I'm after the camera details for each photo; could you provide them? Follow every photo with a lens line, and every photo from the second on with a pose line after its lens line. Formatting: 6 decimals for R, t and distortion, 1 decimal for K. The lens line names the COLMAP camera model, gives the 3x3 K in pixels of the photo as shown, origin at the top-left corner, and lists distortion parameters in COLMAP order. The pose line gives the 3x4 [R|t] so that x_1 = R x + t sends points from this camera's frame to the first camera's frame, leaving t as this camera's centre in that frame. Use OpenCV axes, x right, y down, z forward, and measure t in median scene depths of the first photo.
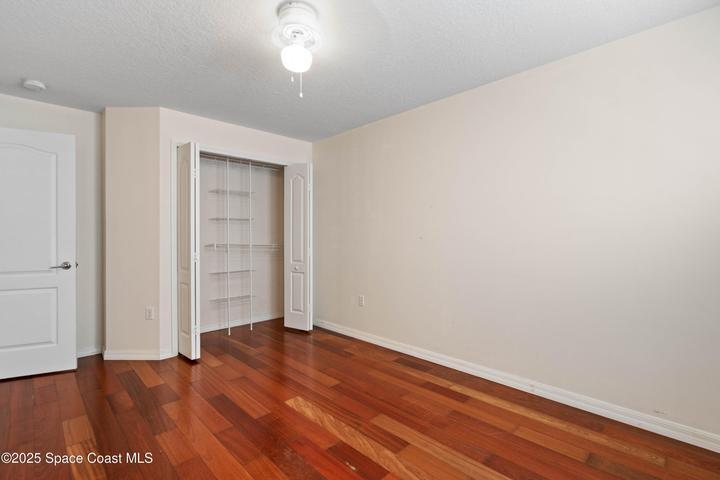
lens RADIAL K [[329.0, 0, 358.8], [0, 329.0, 243.8], [0, 0, 1]] dist [0.001420, 0.000334]
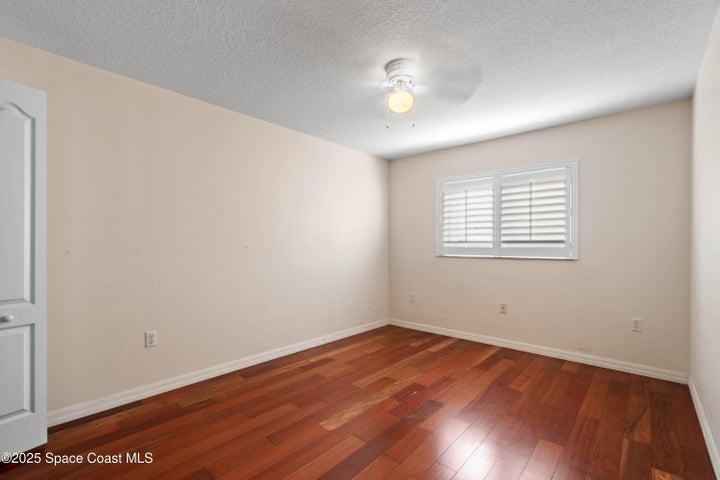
lens RADIAL K [[329.0, 0, 358.8], [0, 329.0, 243.8], [0, 0, 1]] dist [0.001420, 0.000334]
pose [[-0.093675, -0.006334, 0.995583, -0.978454], [-0.009754, 0.999938, 0.005444, -0.048711], [-0.995555, -0.009201, -0.093731, 0.854734]]
